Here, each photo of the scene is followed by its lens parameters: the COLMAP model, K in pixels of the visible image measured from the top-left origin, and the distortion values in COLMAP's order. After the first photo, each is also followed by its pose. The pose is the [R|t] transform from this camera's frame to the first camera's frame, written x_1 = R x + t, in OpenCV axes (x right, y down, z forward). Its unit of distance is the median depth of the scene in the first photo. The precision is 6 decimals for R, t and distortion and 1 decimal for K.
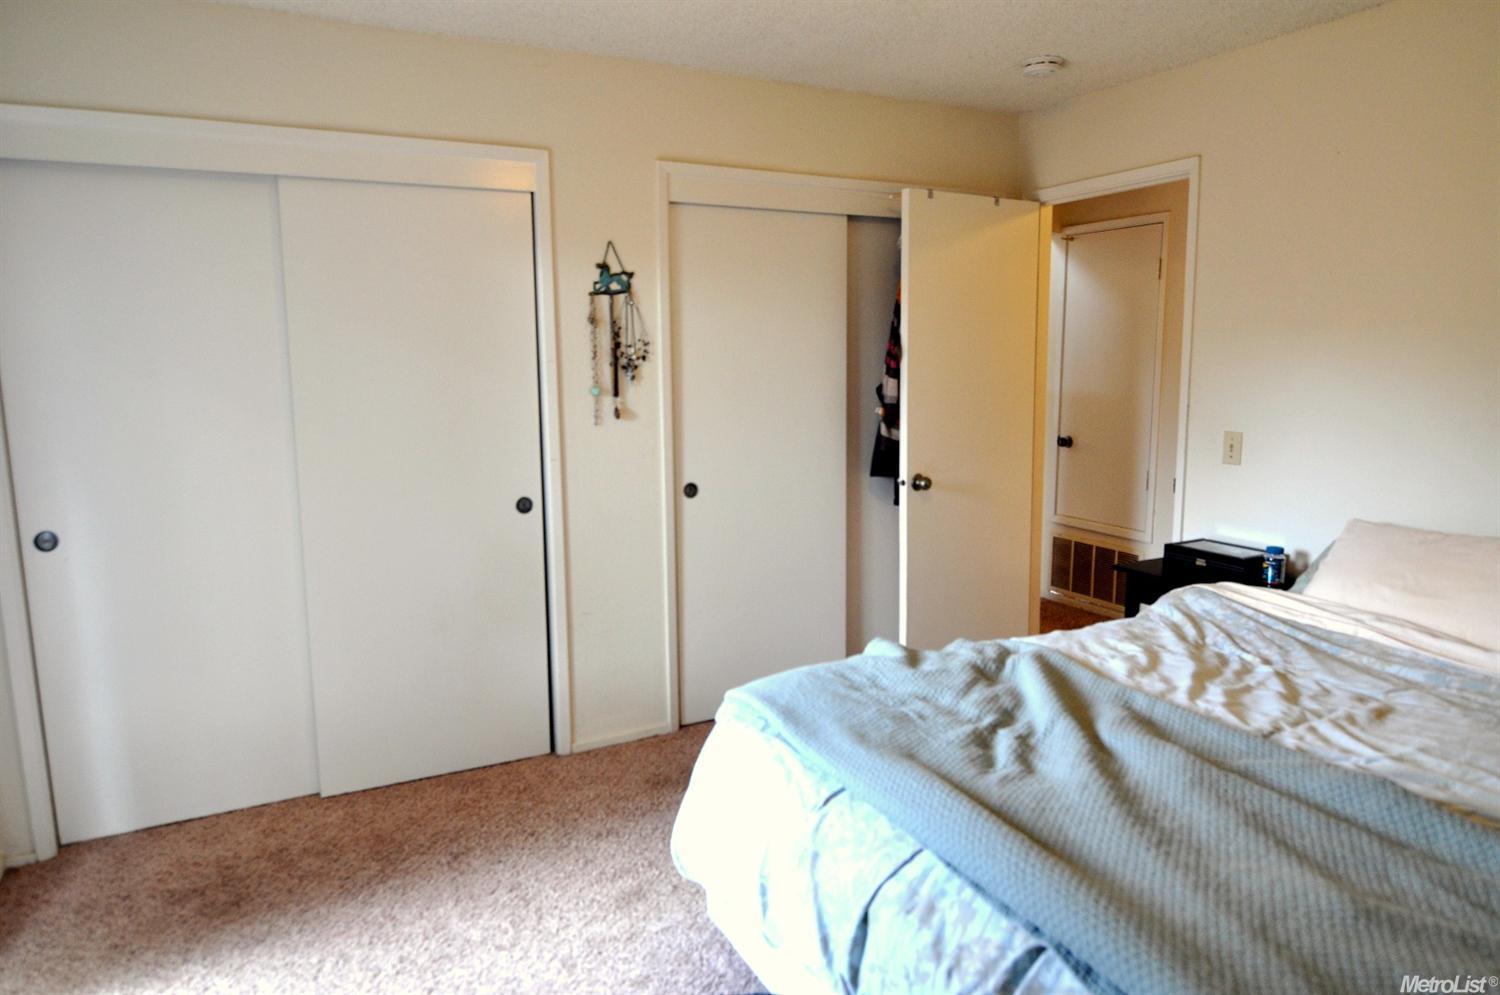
lens RADIAL K [[949.6, 0, 758.8], [0, 949.6, 493.5], [0, 0, 1]] dist [0.003518, -0.020988]
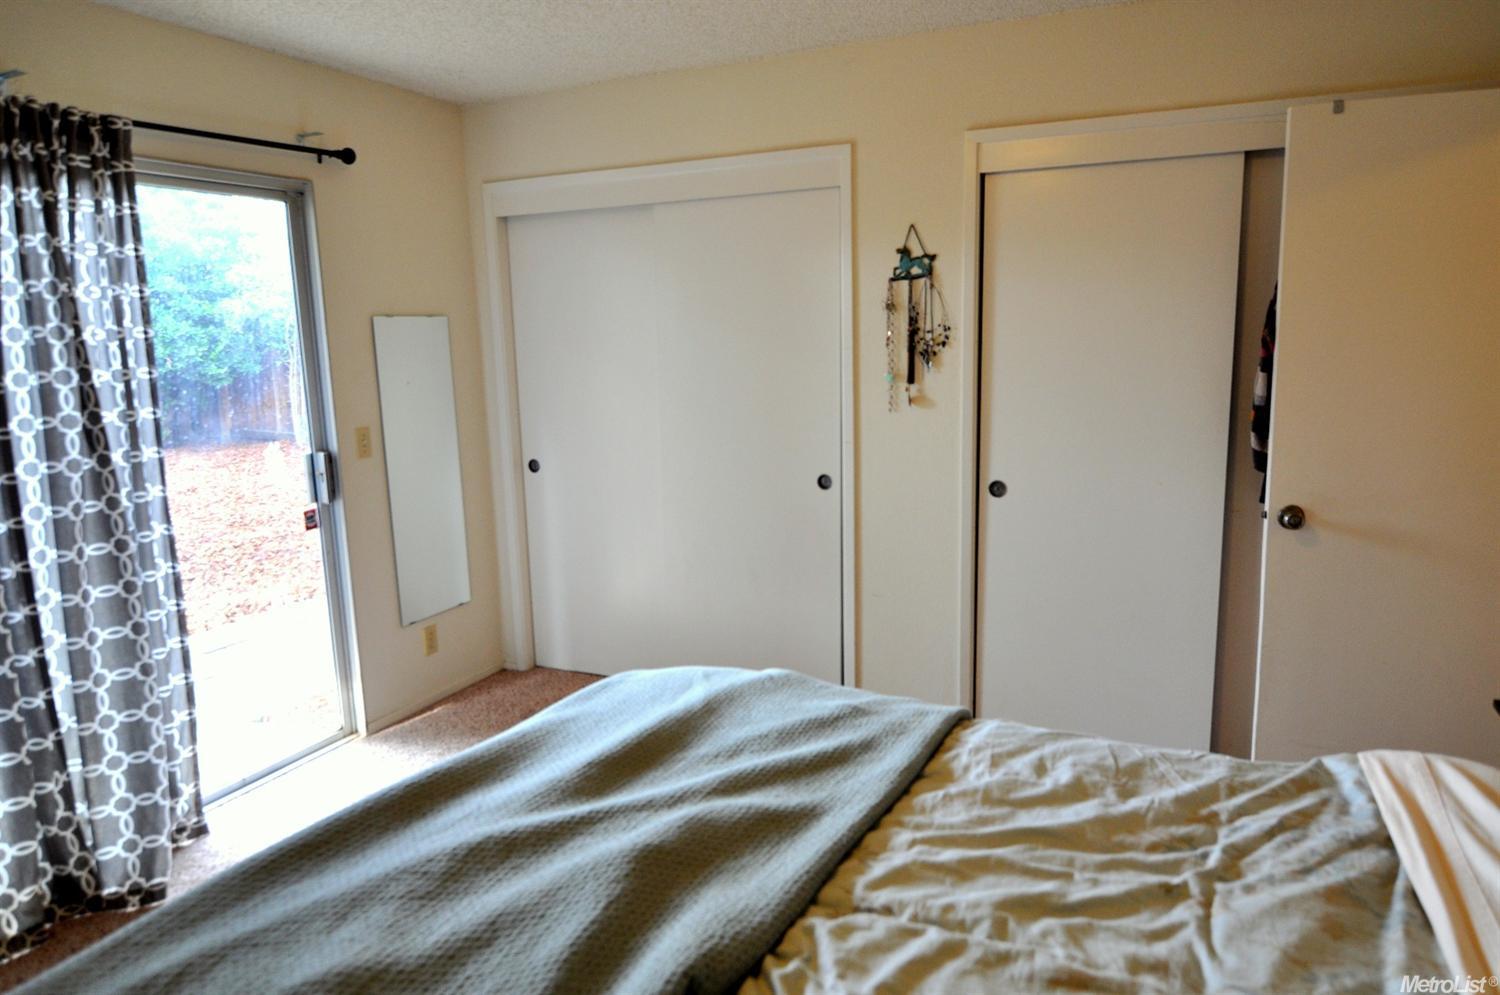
lens RADIAL K [[949.6, 0, 759.4], [0, 949.6, 497.5], [0, 0, 1]] dist [0.003518, -0.020988]
pose [[0.609565, 0.129586, -0.782073, 0.542869], [-0.105394, 0.991039, 0.082065, -0.049790], [0.785699, 0.032402, 0.617760, 0.276521]]
